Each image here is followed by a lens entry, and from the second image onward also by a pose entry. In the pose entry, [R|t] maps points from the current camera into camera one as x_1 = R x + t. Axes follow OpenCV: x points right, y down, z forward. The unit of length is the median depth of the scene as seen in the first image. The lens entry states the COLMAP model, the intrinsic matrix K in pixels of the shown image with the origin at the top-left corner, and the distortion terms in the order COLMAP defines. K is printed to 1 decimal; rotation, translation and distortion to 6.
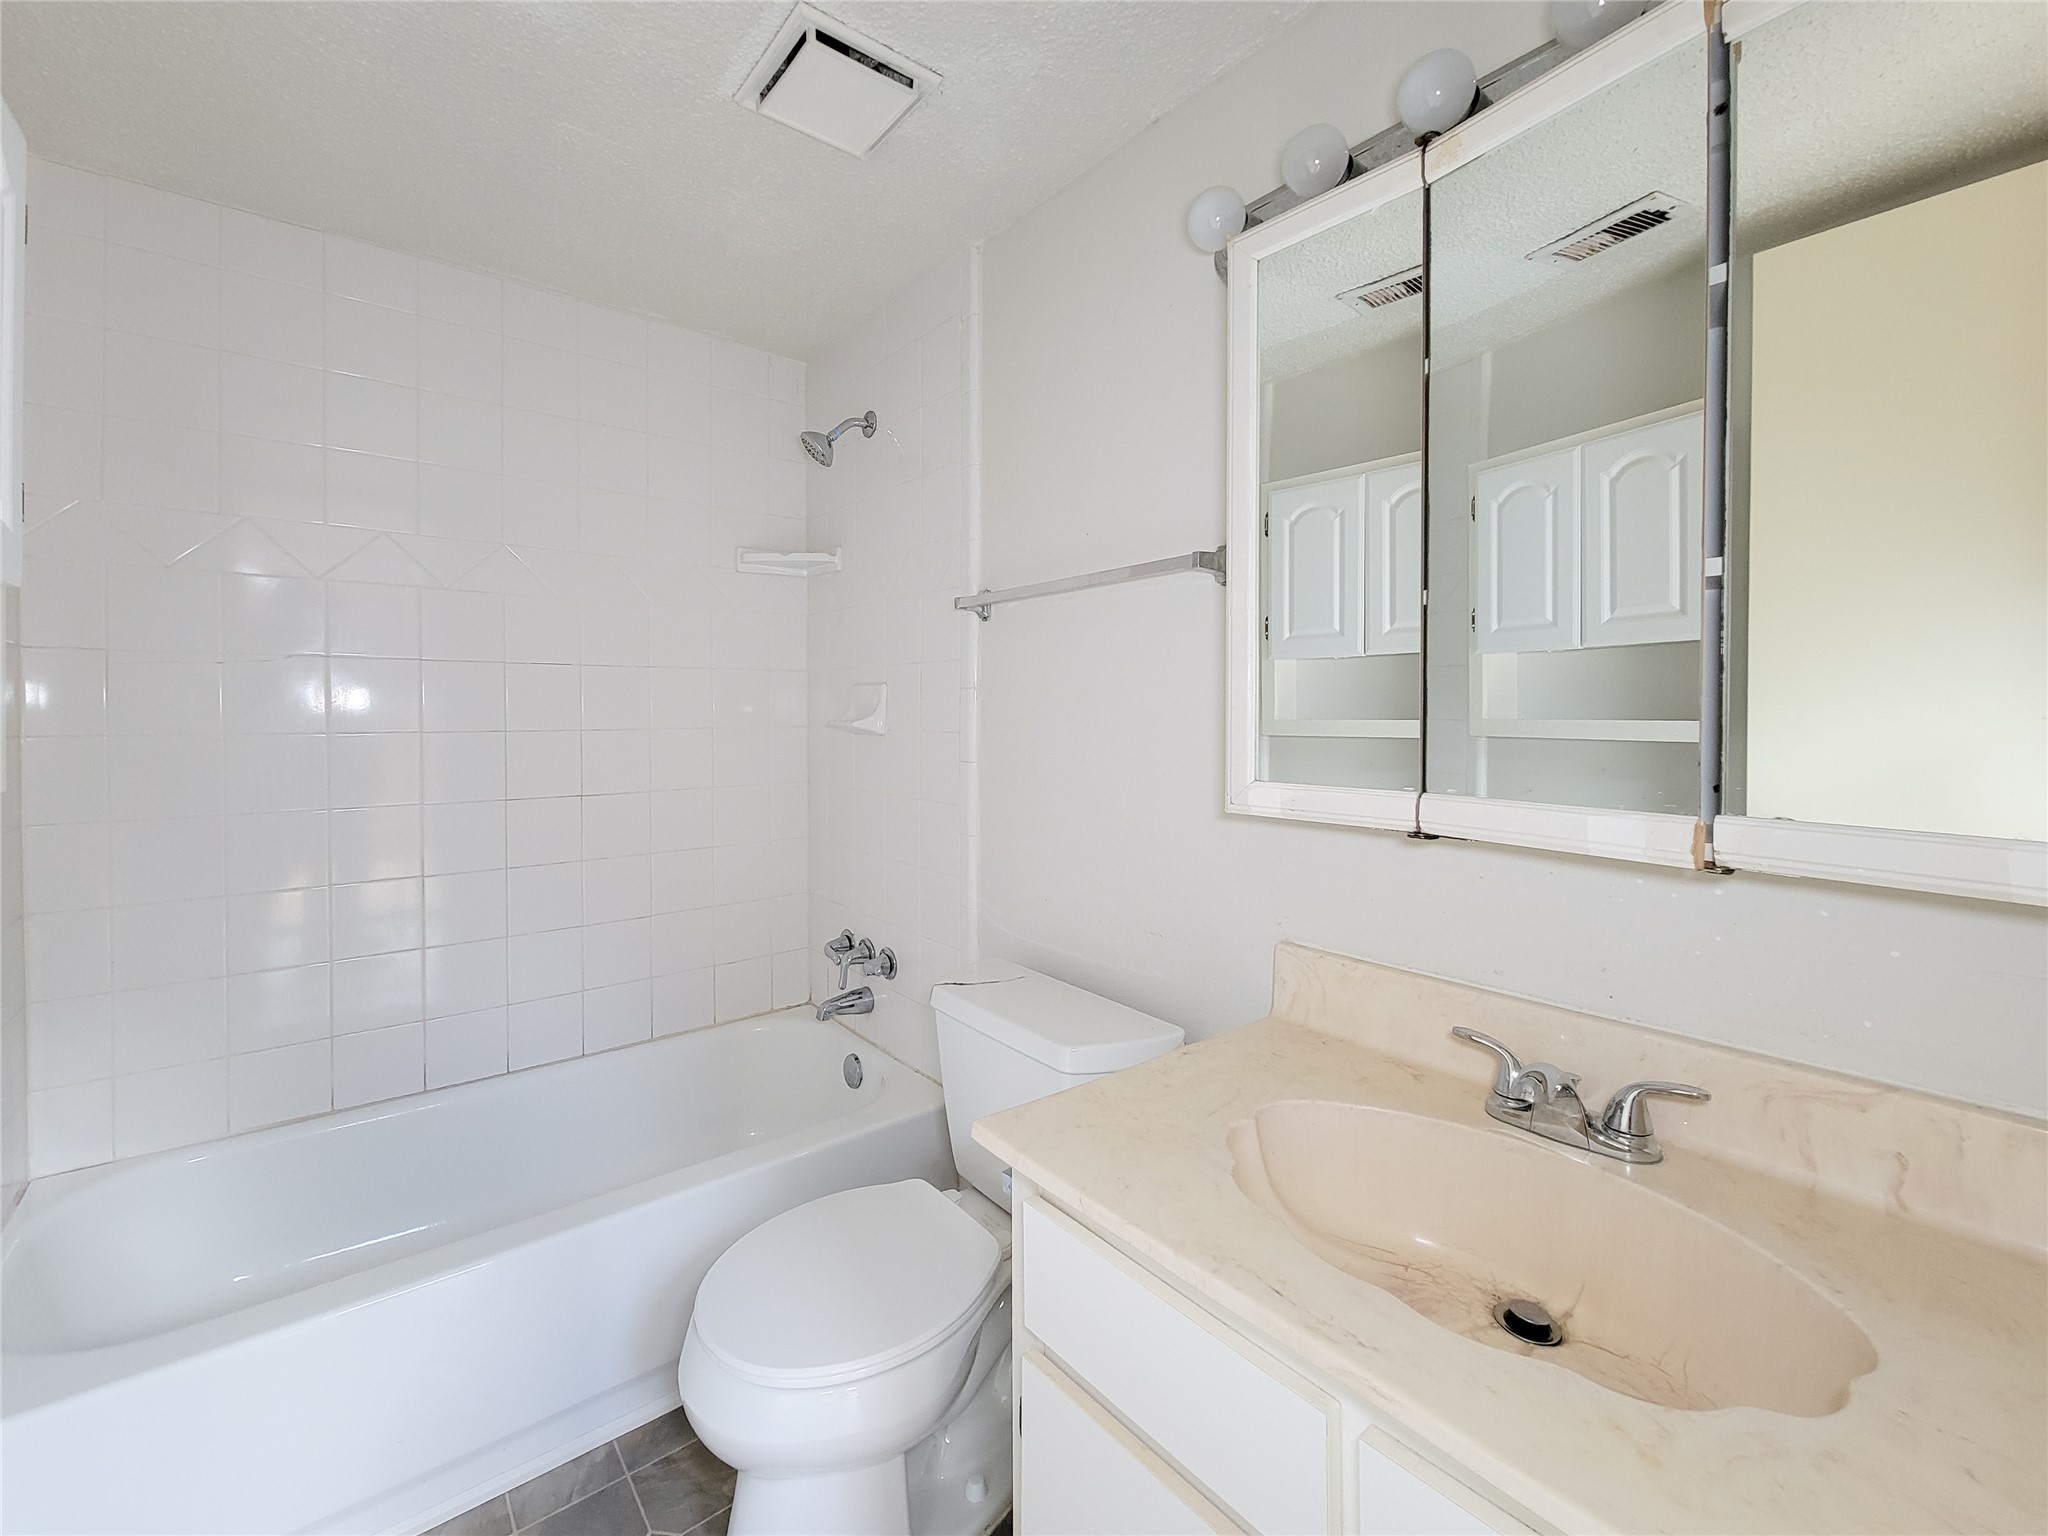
lens RADIAL K [[850.2, 0, 1026.6], [0, 850.2, 651.9], [0, 0, 1]] dist [0.005857, -0.003948]
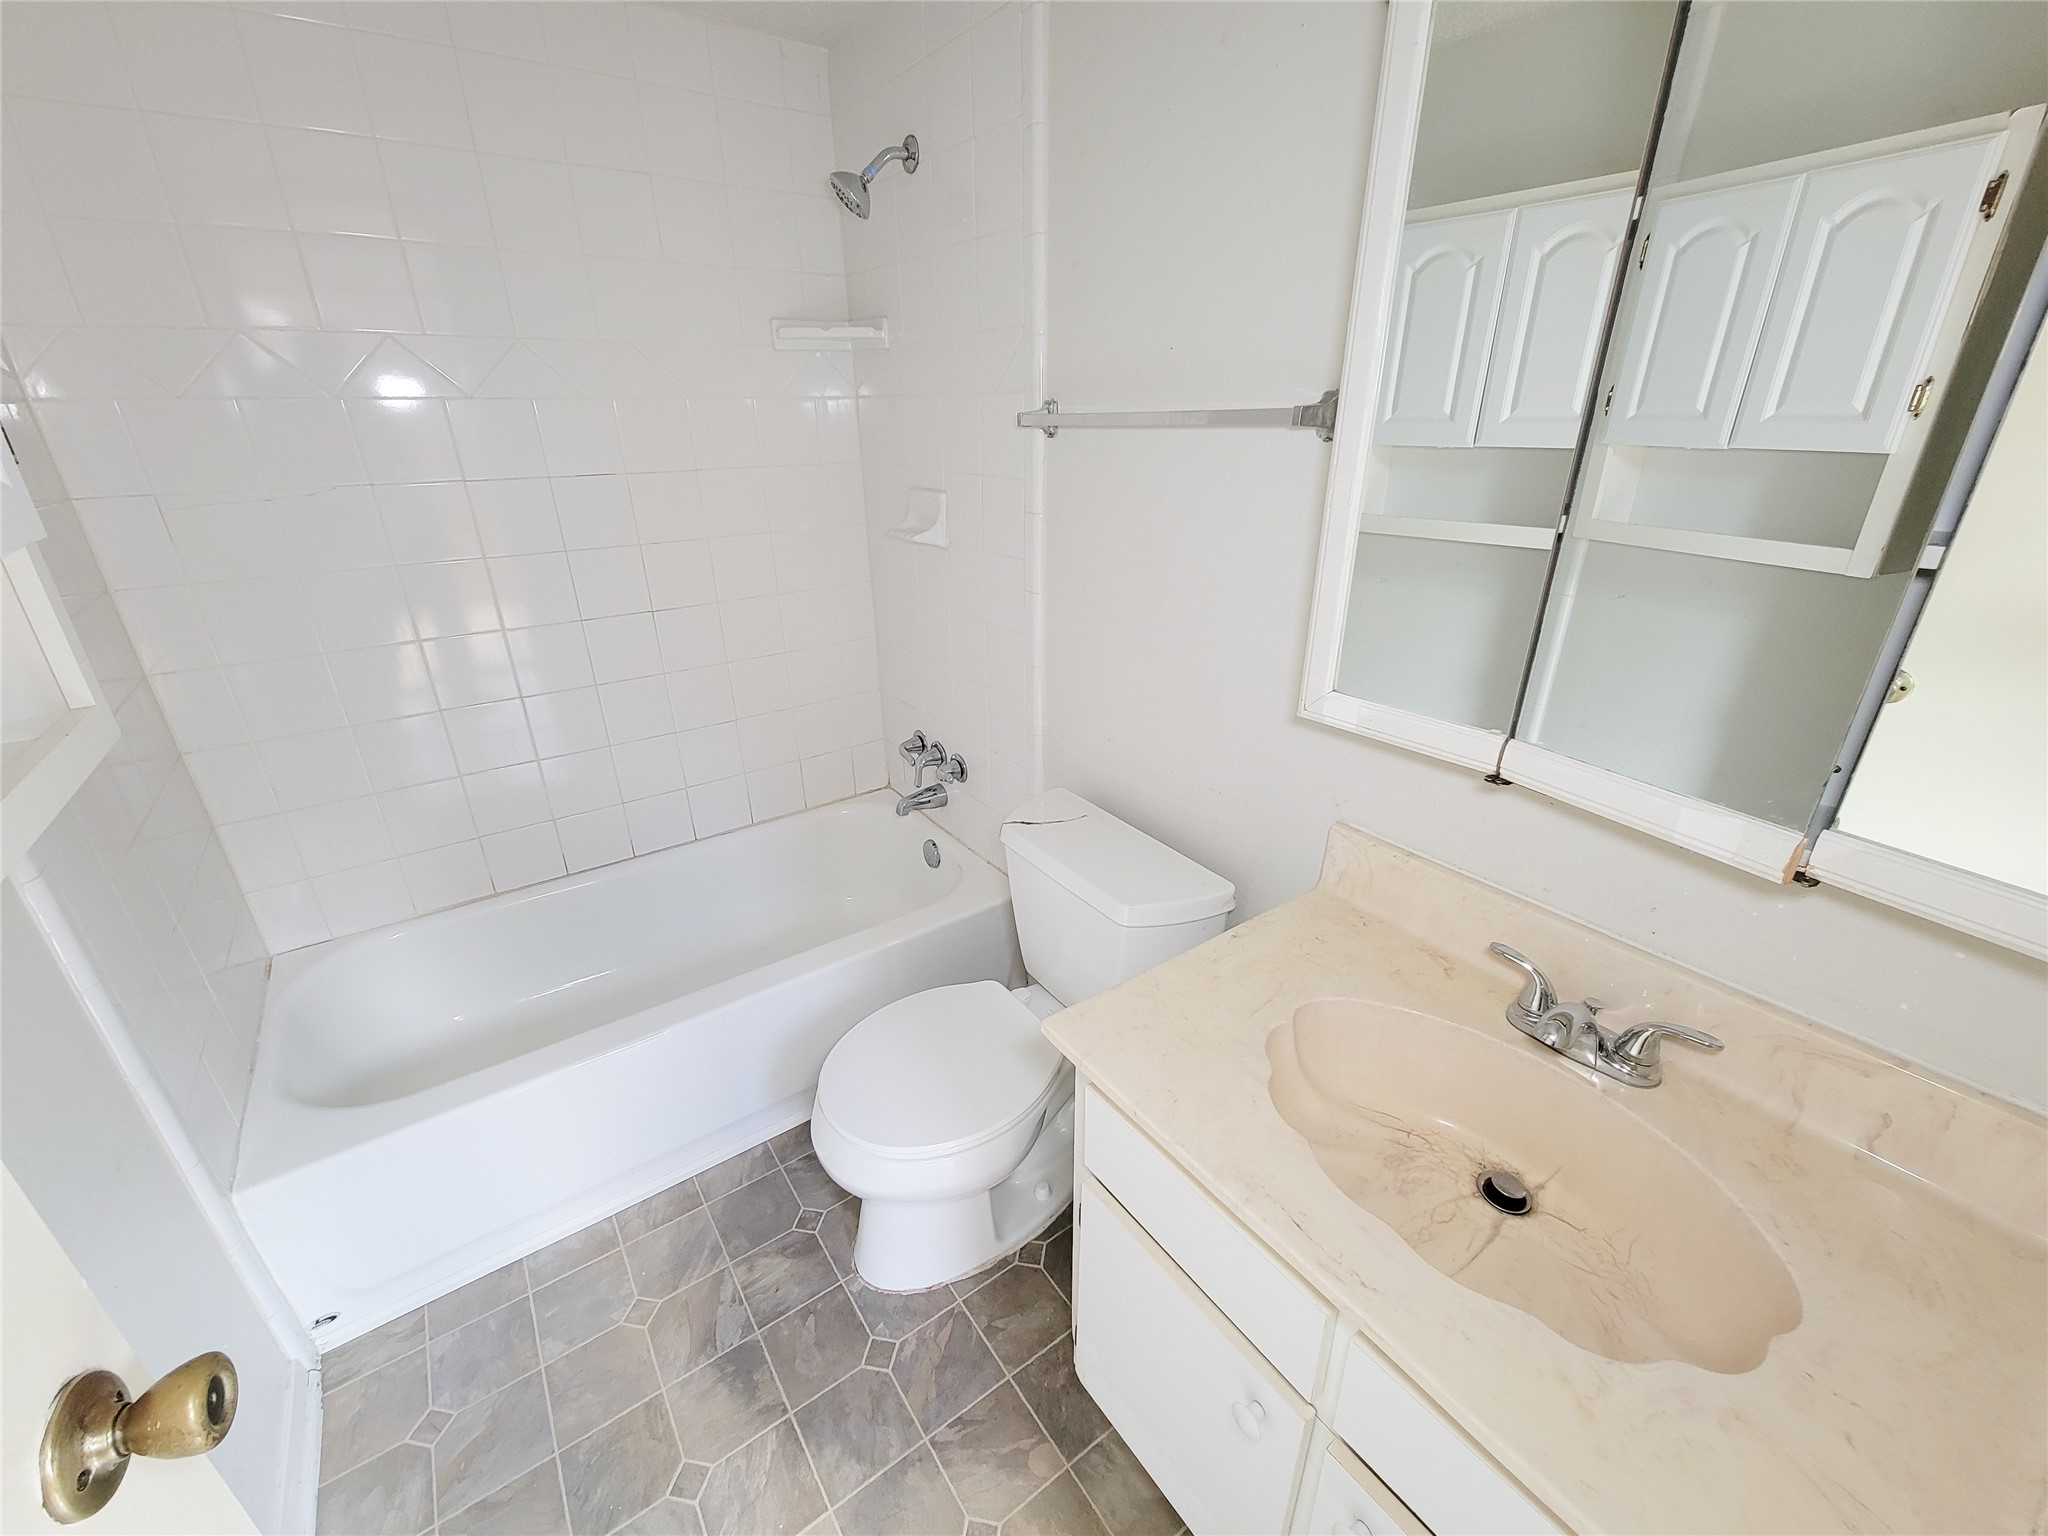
lens RADIAL K [[850.2, 0, 1037.9], [0, 850.2, 765.8], [0, 0, 1]] dist [0.005857, -0.003948]
pose [[0.998198, 0.022532, -0.055612, -0.008547], [0.001373, 0.917997, 0.396584, -0.135870], [0.059988, -0.395946, 0.916312, 0.055266]]
